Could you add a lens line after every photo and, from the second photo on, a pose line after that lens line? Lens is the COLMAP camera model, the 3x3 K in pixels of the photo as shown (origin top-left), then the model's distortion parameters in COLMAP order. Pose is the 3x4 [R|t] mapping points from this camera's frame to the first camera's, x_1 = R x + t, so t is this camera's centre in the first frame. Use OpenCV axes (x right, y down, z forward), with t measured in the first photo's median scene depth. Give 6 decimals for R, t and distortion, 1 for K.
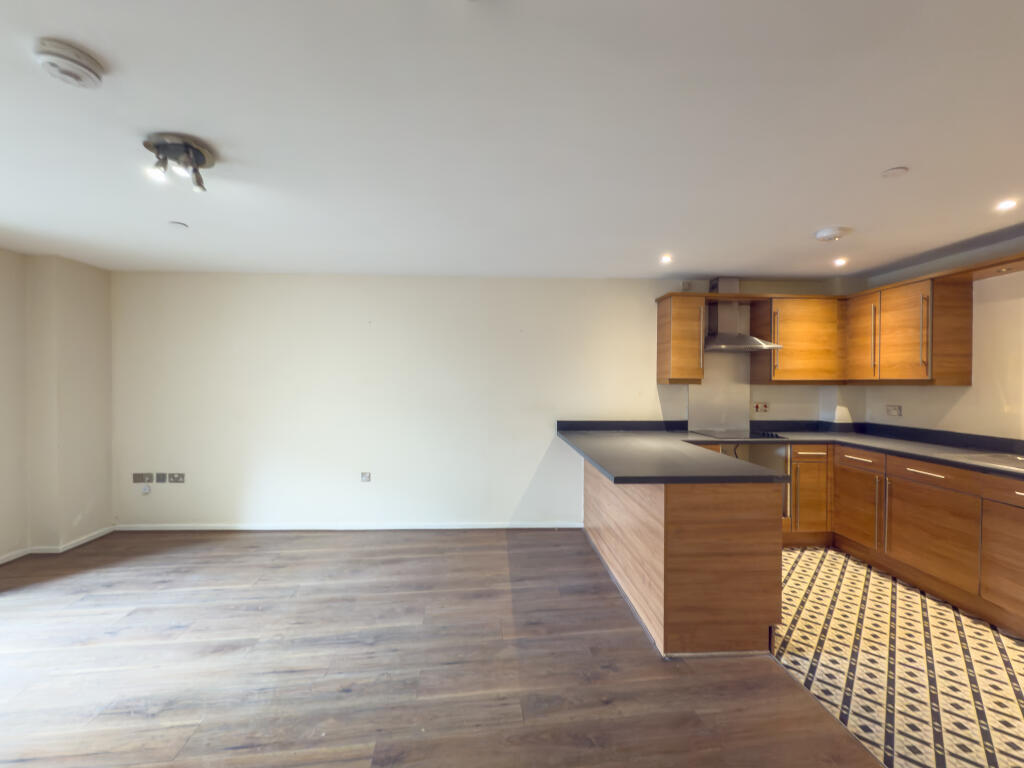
lens RADIAL K [[422.1, 0, 512.0], [0, 422.1, 384.0], [0, 0, 1]] dist [-0.001320, -0.000103]
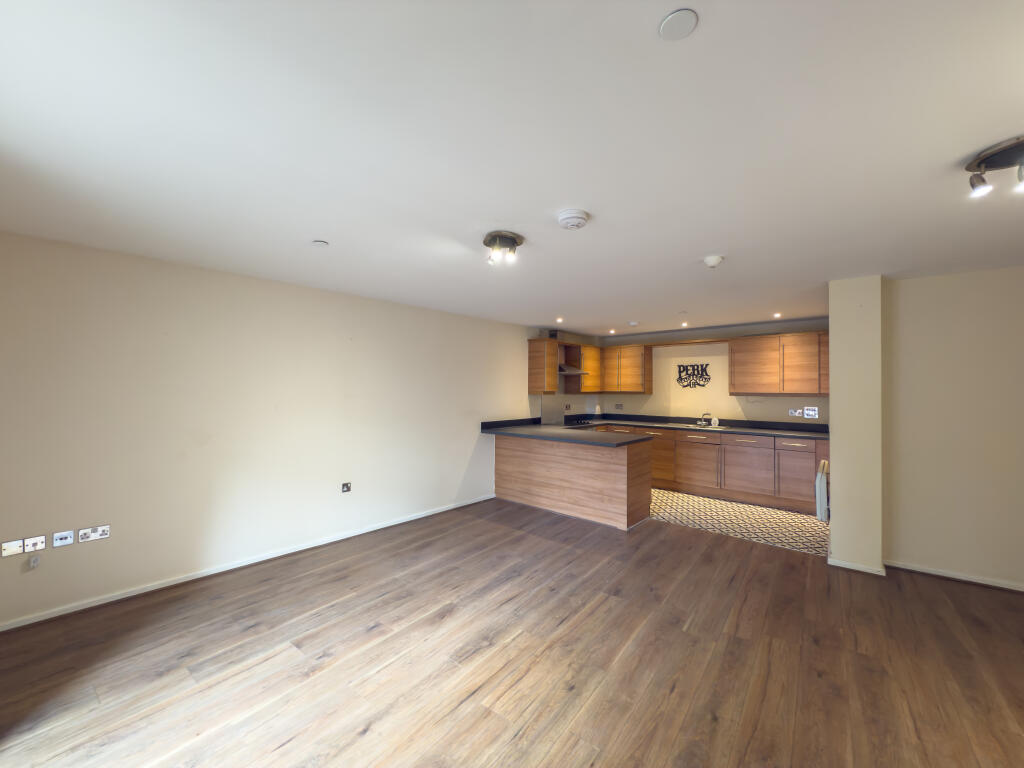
lens RADIAL K [[408.6, 0, 512.0], [0, 408.6, 384.0], [0, 0, 1]] dist [-0.001129, -0.000213]
pose [[0.699063, 0.007743, 0.715018, -1.009893], [0.002509, 0.999909, -0.013281, -0.024530], [-0.715056, 0.011078, 0.698980, 0.006855]]
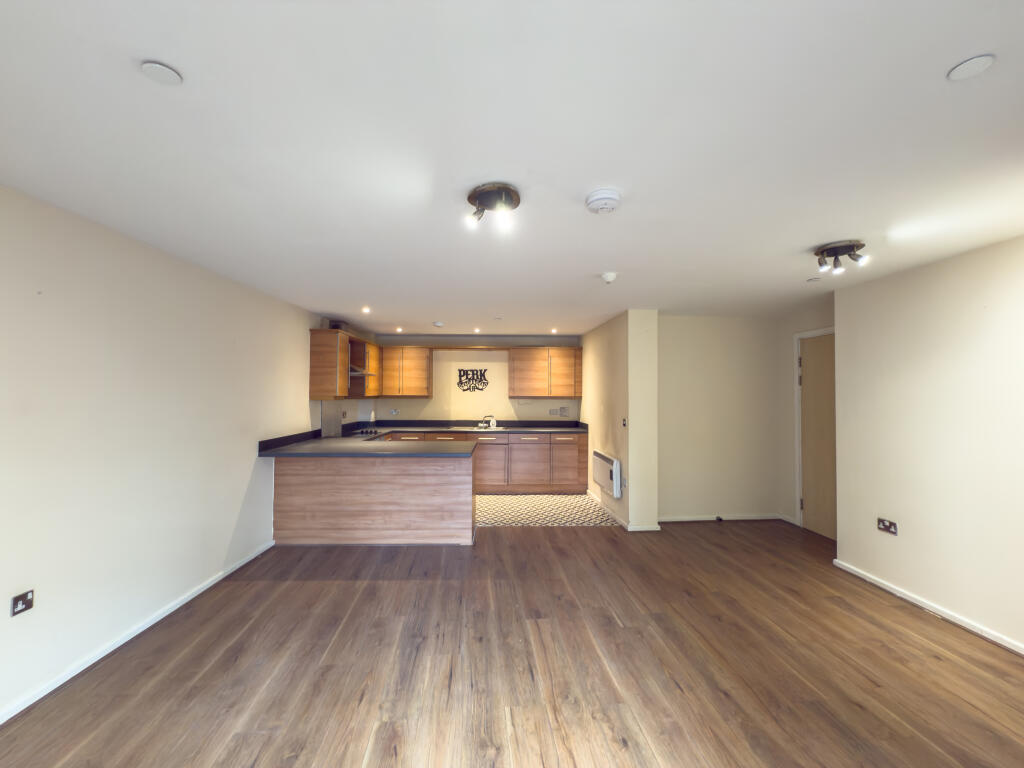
lens RADIAL K [[410.6, 0, 512.0], [0, 410.6, 384.0], [0, 0, 1]] dist [-0.001855, 0.000072]
pose [[0.024148, 0.017765, 0.999551, -1.051170], [0.001356, 0.999841, -0.017803, -0.031879], [-0.999707, 0.001786, 0.024120, 0.540639]]
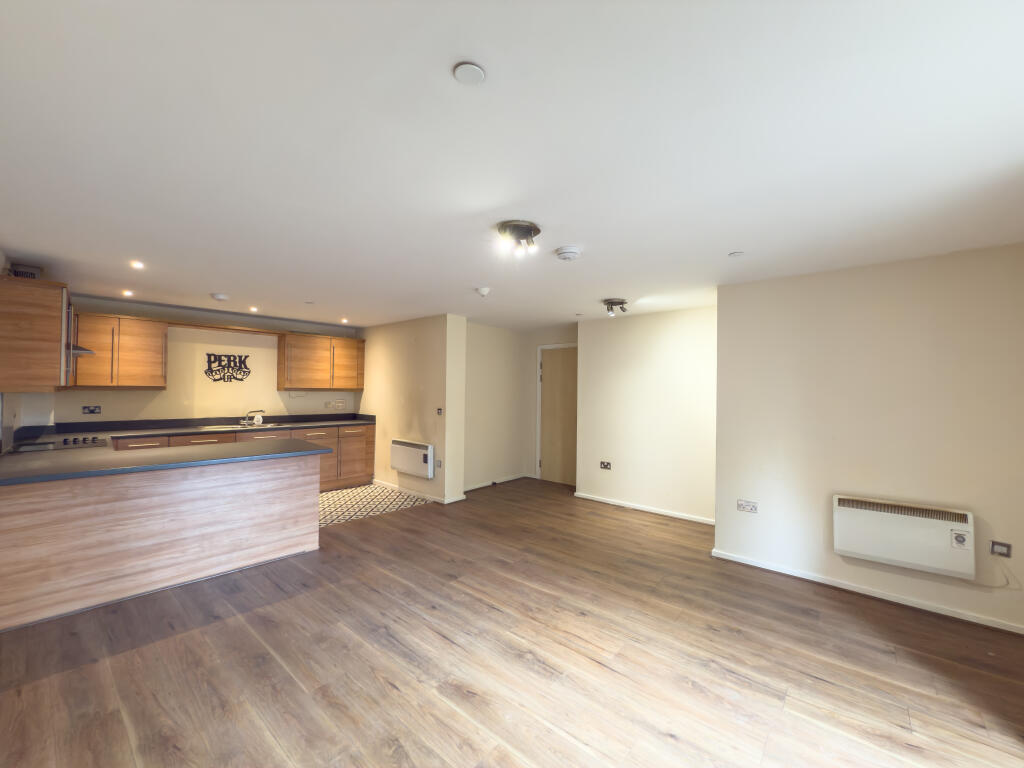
lens RADIAL K [[408.6, 0, 512.0], [0, 408.6, 384.0], [0, 0, 1]] dist [-0.001129, -0.000213]
pose [[-0.680664, -0.004276, 0.732583, -1.002270], [-0.011575, 0.999921, -0.004917, -0.027569], [-0.732504, -0.011826, -0.680660, 1.103616]]
